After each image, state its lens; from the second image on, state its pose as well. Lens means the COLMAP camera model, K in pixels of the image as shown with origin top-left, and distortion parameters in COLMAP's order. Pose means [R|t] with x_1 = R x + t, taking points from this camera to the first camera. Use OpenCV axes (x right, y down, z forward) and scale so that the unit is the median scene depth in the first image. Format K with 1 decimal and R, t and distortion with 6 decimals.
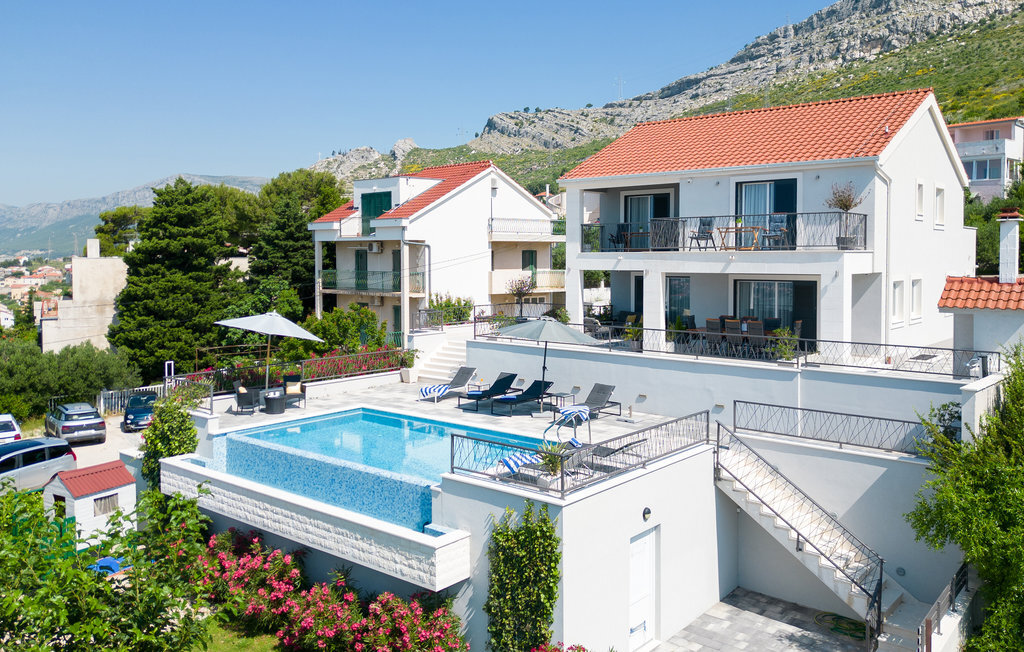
lens RADIAL K [[806.9, 0, 512.0], [0, 806.9, 326.0], [0, 0, 1]] dist [0.108647, -0.001094]
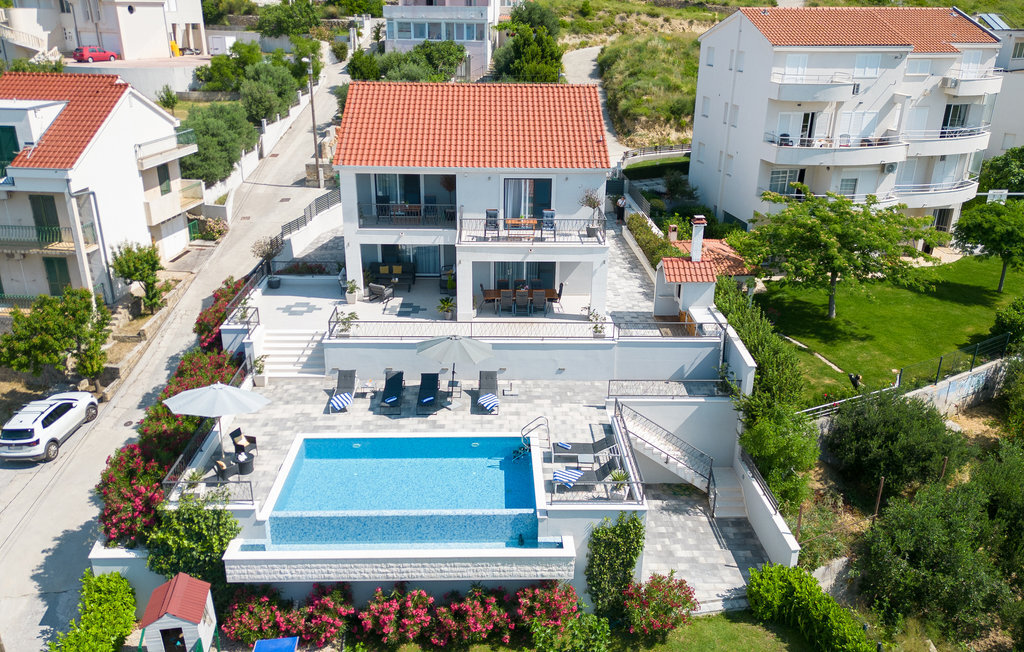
lens RADIAL K [[806.9, 0, 512.0], [0, 806.9, 326.0], [0, 0, 1]] dist [0.108647, -0.001094]
pose [[0.758067, -0.235755, 0.608074, -0.840801], [0.051365, 0.951063, 0.304699, -0.522536], [-0.650151, -0.199748, 0.733079, -0.009925]]
